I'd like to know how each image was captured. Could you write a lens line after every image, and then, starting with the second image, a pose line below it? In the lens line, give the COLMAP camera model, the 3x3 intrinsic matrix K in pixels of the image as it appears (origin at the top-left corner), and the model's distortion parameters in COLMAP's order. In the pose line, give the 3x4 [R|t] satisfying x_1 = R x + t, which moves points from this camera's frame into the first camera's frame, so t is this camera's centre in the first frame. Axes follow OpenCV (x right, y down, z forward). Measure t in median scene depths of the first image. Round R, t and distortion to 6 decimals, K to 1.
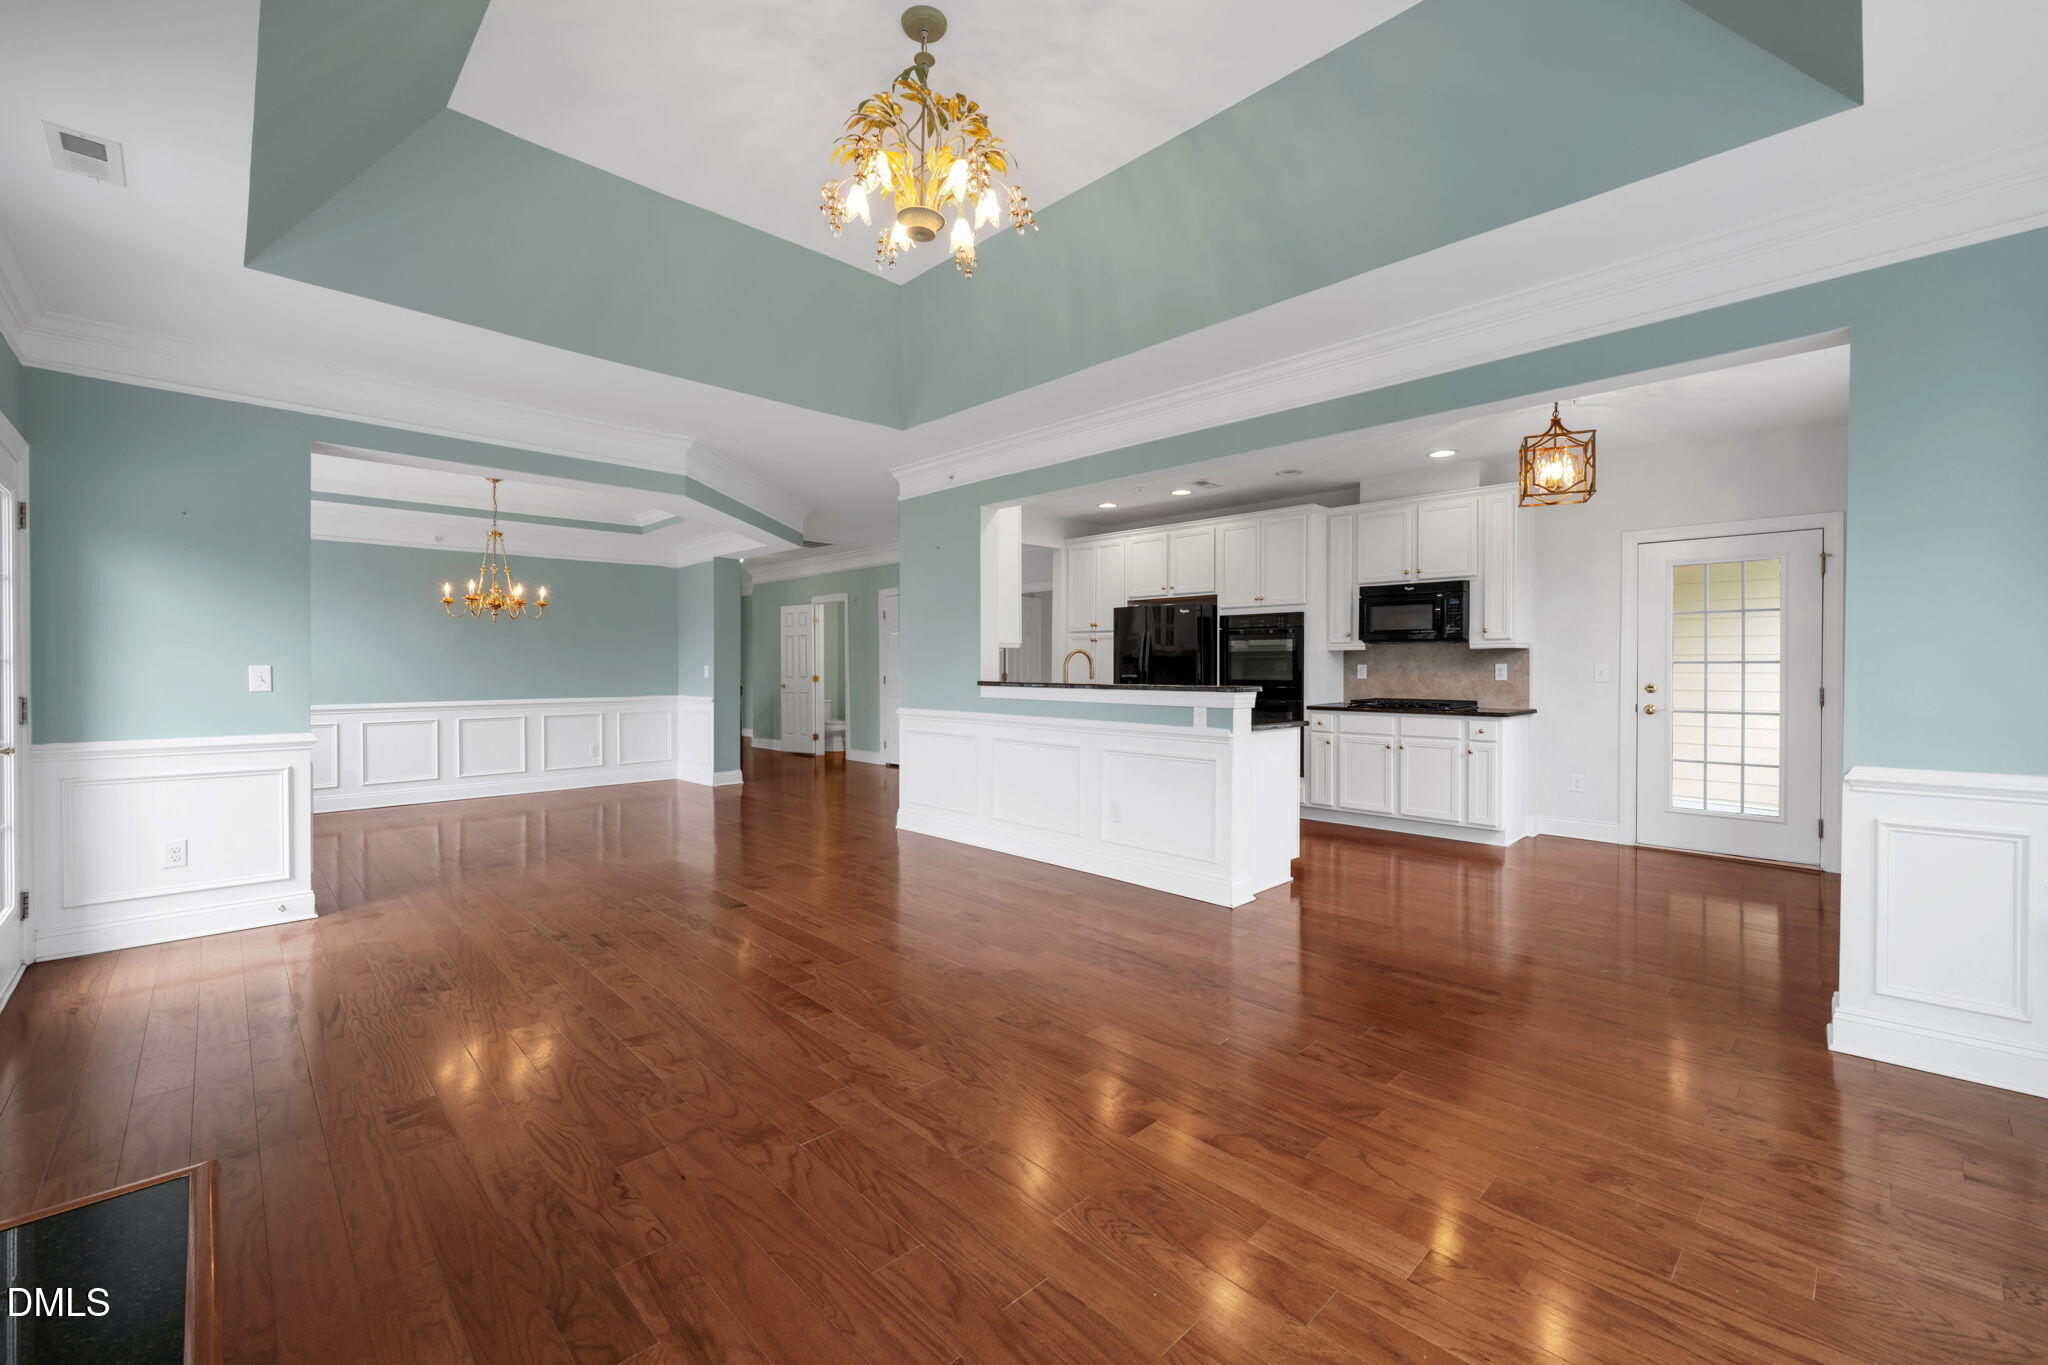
lens RADIAL K [[834.4, 0, 1020.1], [0, 834.4, 676.2], [0, 0, 1]] dist [0.001939, 0.000060]
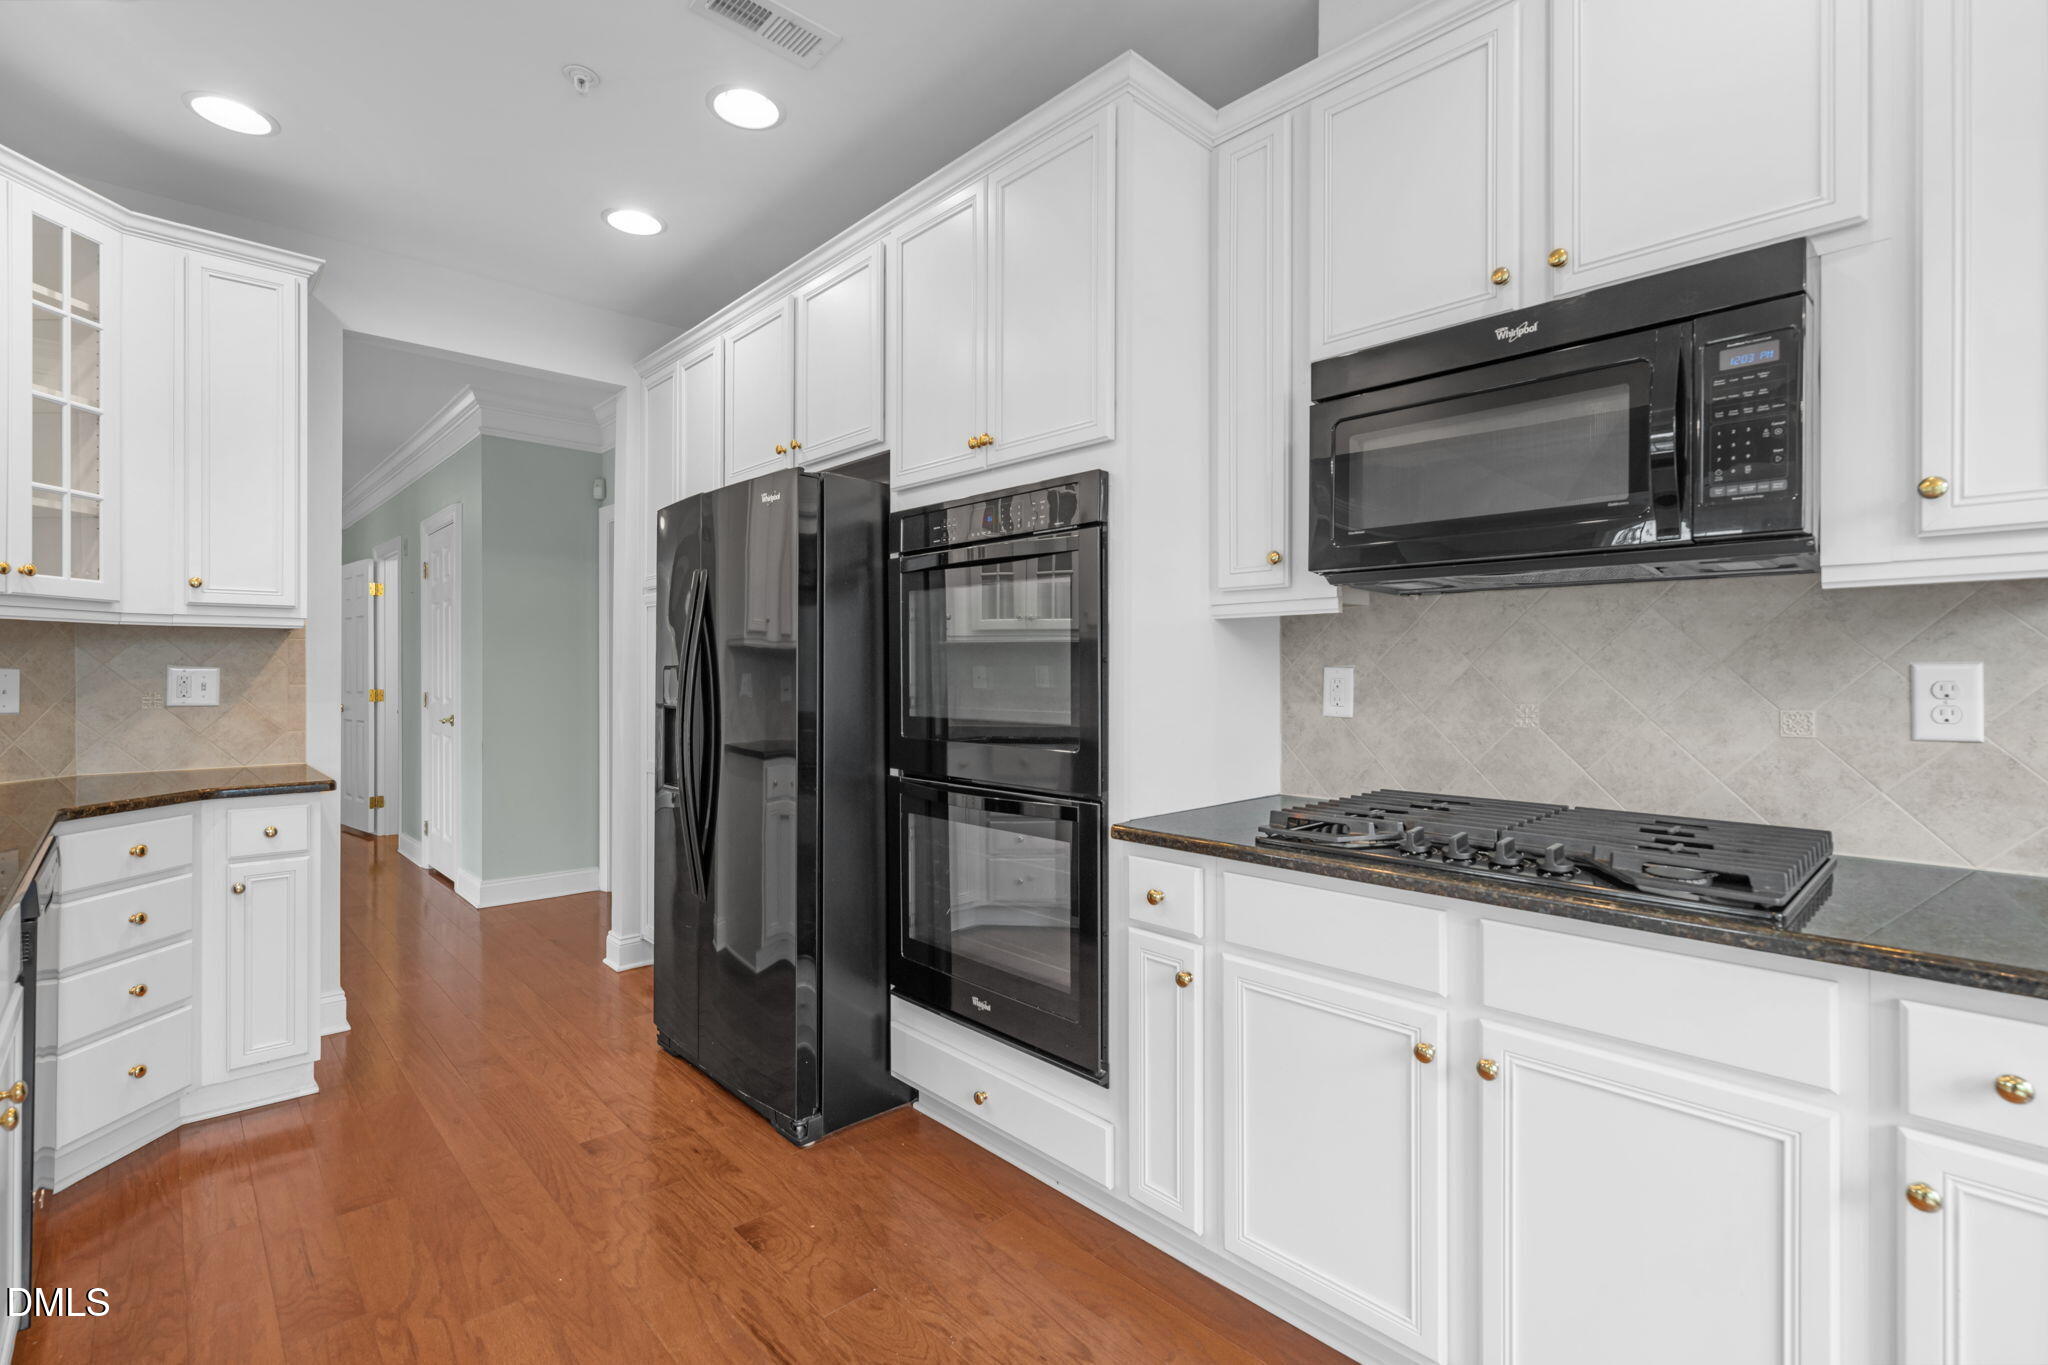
lens RADIAL K [[910.7, 0, 1013.4], [0, 910.7, 675.6], [0, 0, 1]] dist [-0.003797, -0.000855]
pose [[0.999491, 0.002197, -0.031829, 0.324567], [-0.002592, 0.999920, -0.012377, -0.007446], [0.031799, 0.012453, 0.999417, 0.720612]]
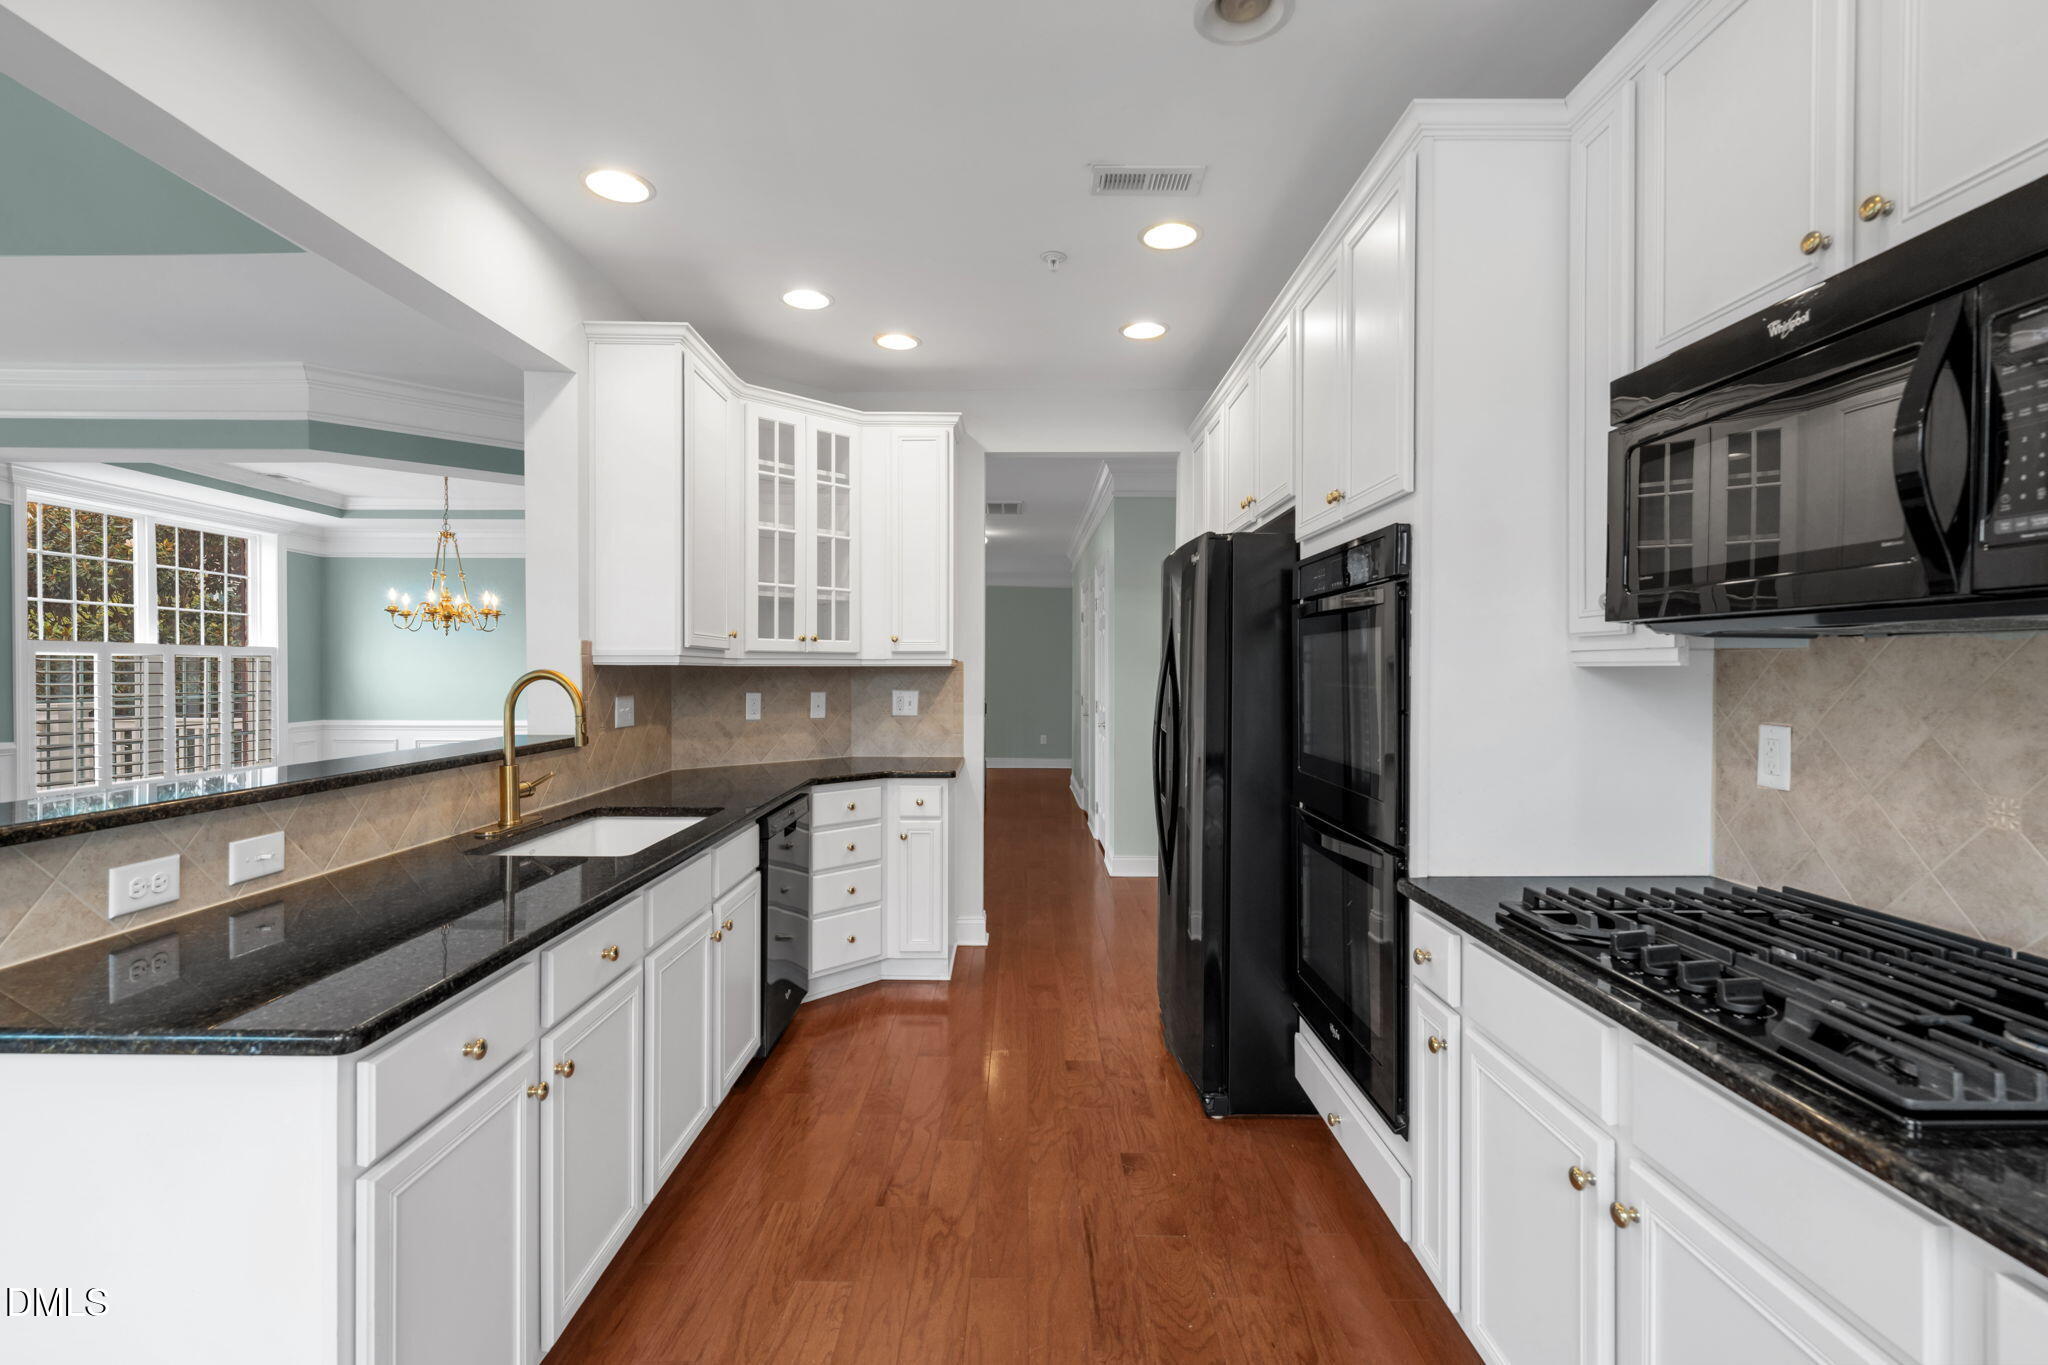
lens RADIAL K [[910.7, 0, 1023.8], [0, 910.7, 686.2], [0, 0, 1]] dist [-0.003797, -0.000855]
pose [[0.716430, 0.013329, -0.697531, 0.459863], [-0.014861, 0.999882, 0.003843, -0.023999], [0.697500, 0.007612, 0.716544, 0.718896]]
